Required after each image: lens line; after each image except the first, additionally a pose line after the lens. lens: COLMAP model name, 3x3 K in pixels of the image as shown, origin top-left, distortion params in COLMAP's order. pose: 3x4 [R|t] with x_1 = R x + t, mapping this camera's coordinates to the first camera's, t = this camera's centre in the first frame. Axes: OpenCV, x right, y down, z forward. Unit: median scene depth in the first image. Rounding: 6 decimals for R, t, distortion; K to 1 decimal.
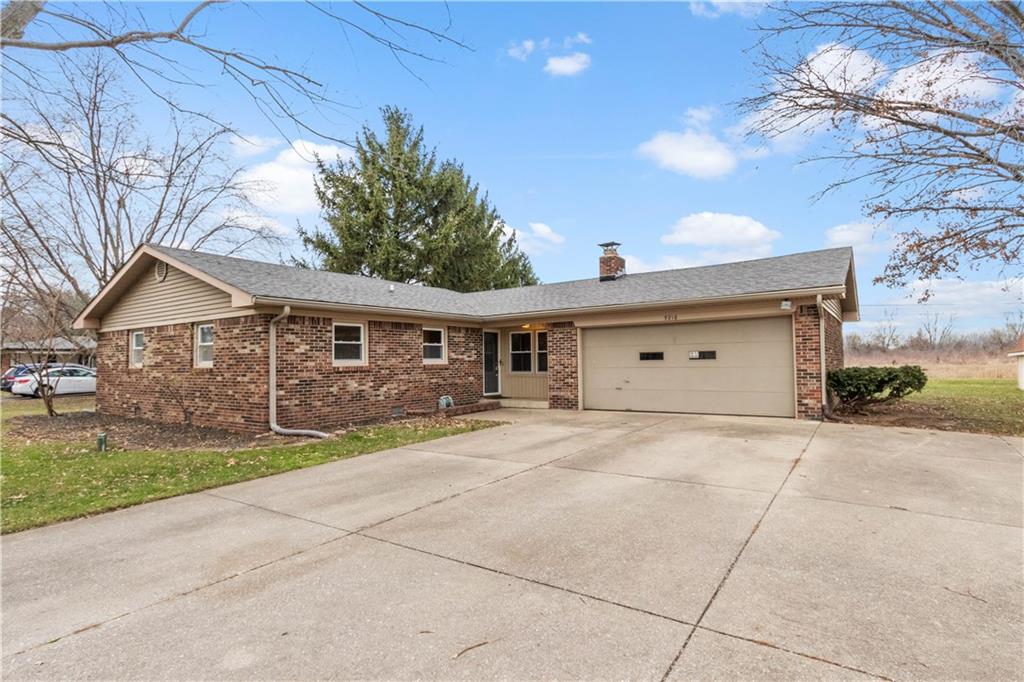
lens RADIAL K [[526.4, 0, 512.0], [0, 526.4, 341.0], [0, 0, 1]] dist [0.002454, -0.000114]
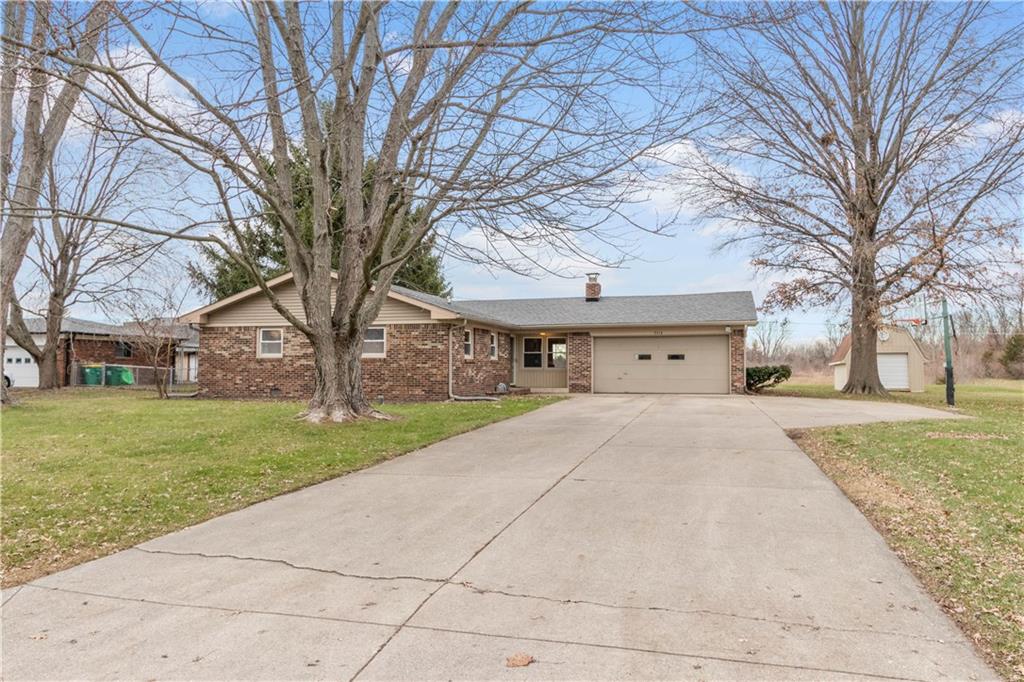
lens RADIAL K [[713.4, 0, 512.0], [0, 713.4, 341.0], [0, 0, 1]] dist [-0.001650, -0.000091]
pose [[0.944102, 0.029806, 0.328304, -0.720179], [-0.028912, 0.999553, -0.007605, 0.007934], [-0.328384, -0.002311, 0.944542, -0.775544]]
